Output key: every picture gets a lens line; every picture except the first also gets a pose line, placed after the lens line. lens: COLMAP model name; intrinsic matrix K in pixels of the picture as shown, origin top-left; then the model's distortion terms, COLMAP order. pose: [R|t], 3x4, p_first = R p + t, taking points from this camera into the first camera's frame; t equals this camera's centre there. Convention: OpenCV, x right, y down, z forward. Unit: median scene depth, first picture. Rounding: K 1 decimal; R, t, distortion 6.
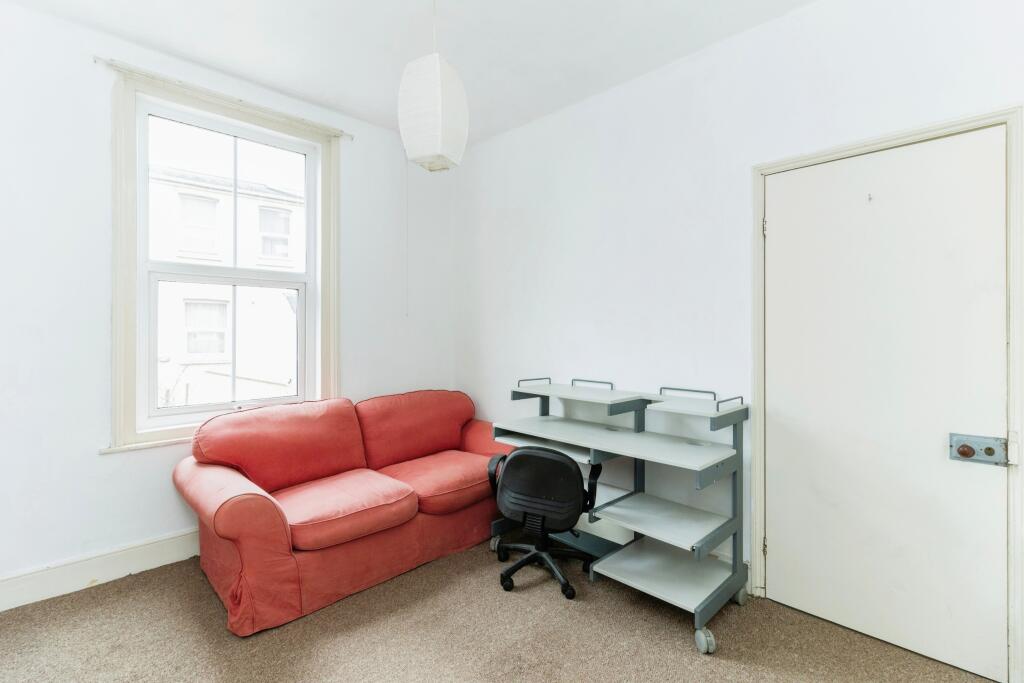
lens RADIAL K [[475.9, 0, 512.0], [0, 475.9, 326.2], [0, 0, 1]] dist [-0.000994, -0.000076]
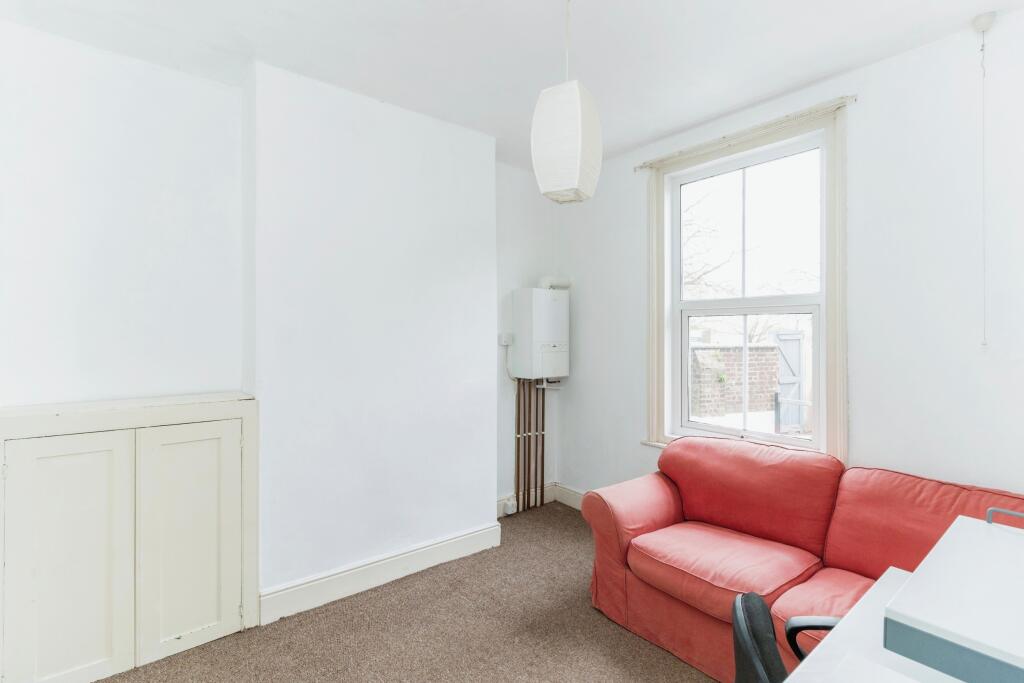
lens RADIAL K [[479.2, 0, 510.7], [0, 479.2, 337.9], [0, 0, 1]] dist [-0.000305, 0.000242]
pose [[-0.101147, 0.005433, -0.994857, 0.538247], [0.010165, 0.999939, 0.004427, -0.052255], [0.994820, -0.009665, -0.101196, 0.676771]]
